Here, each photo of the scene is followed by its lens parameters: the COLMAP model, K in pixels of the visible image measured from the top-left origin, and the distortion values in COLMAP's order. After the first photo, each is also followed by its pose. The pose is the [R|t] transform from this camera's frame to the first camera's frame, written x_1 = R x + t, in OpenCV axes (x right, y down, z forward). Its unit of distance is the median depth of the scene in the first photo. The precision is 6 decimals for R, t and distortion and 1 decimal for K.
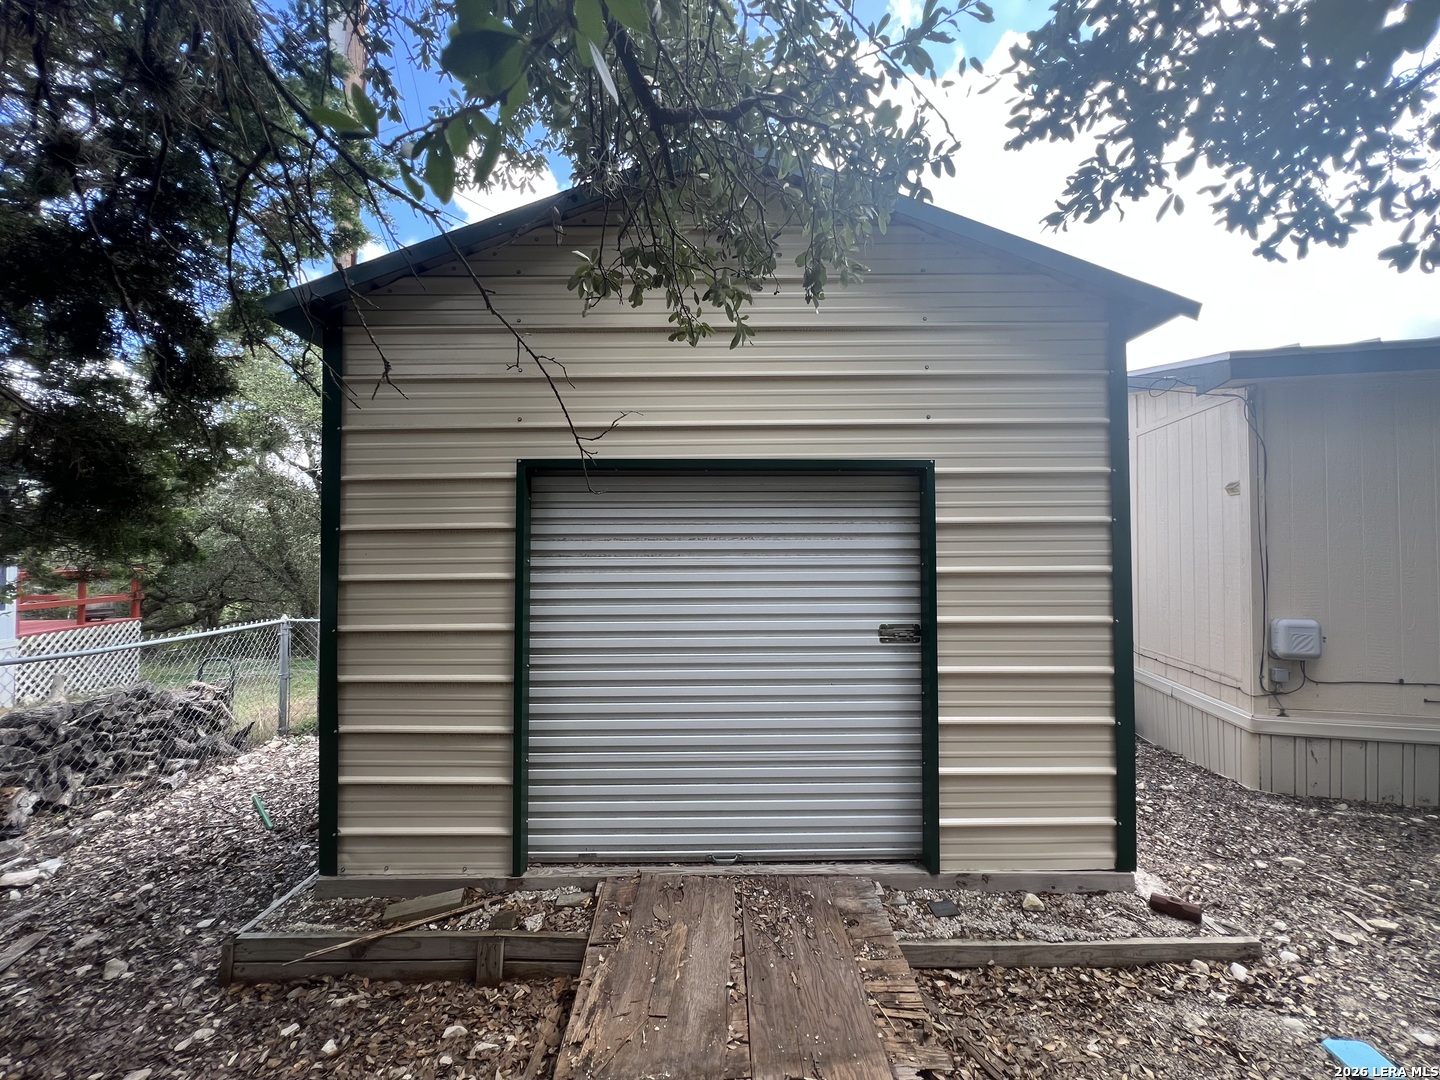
lens RADIAL K [[574.0, 0, 719.8], [0, 574.0, 543.7], [0, 0, 1]] dist [-0.003037, 0.000025]
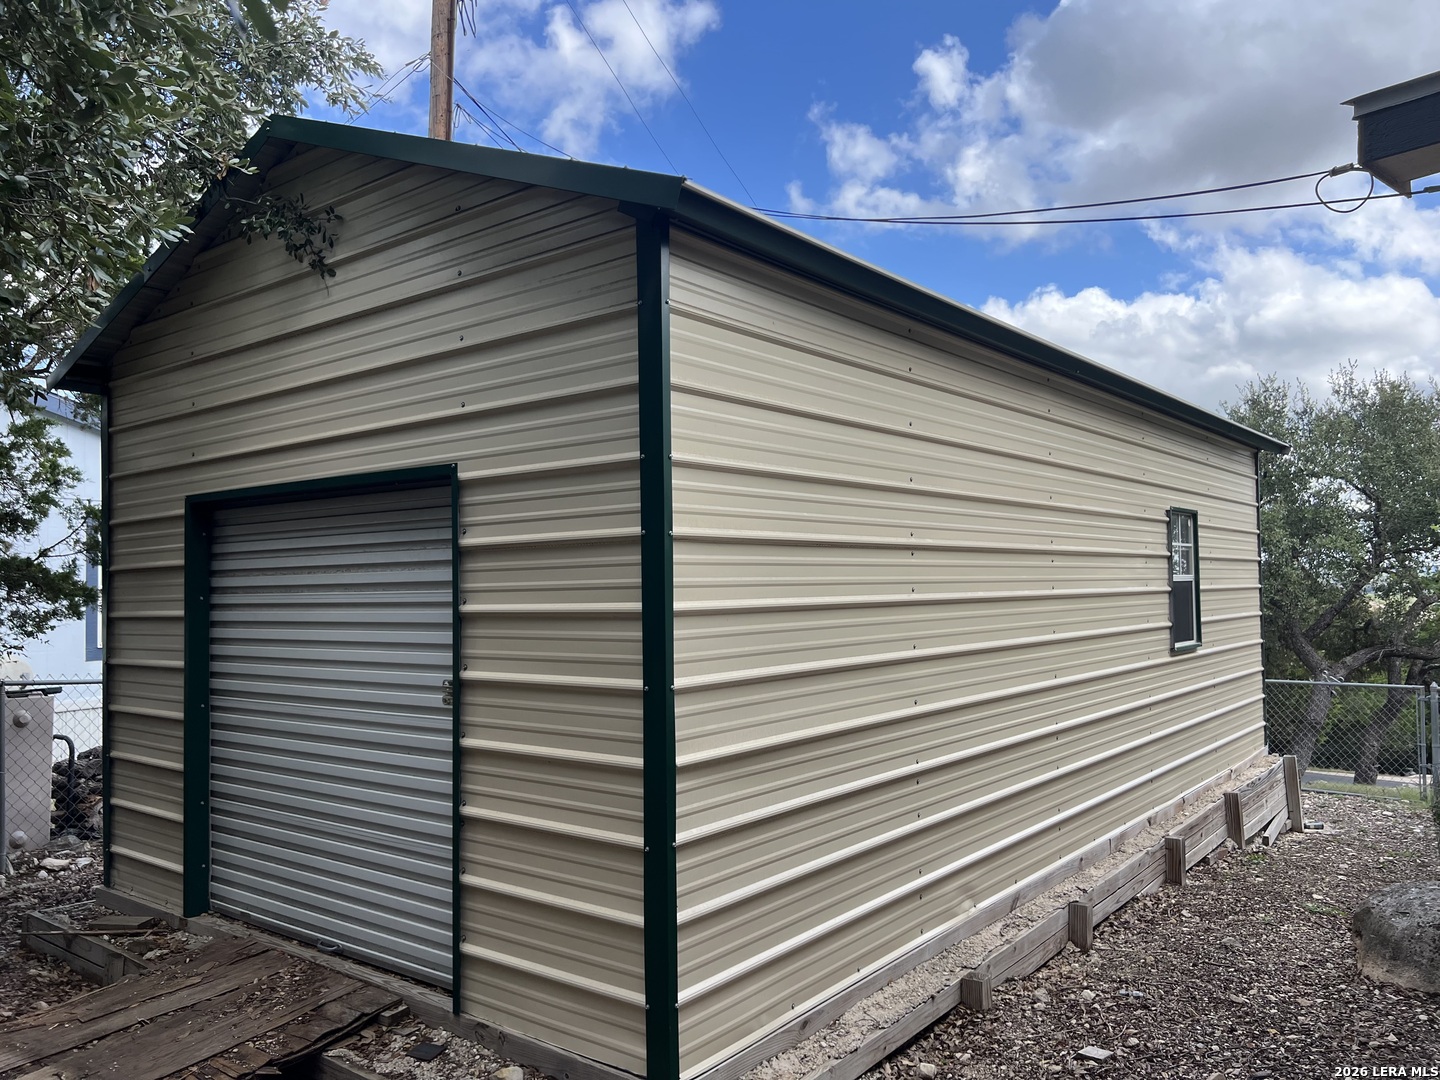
lens RADIAL K [[1088.0, 0, 719.0], [0, 1088.0, 539.4], [0, 0, 1]] dist [0.011577, -0.005990]
pose [[0.780330, -0.035900, -0.624337, 1.524321], [0.032662, 0.999328, -0.016640, -0.011003], [0.624515, -0.007407, 0.780978, 0.101300]]
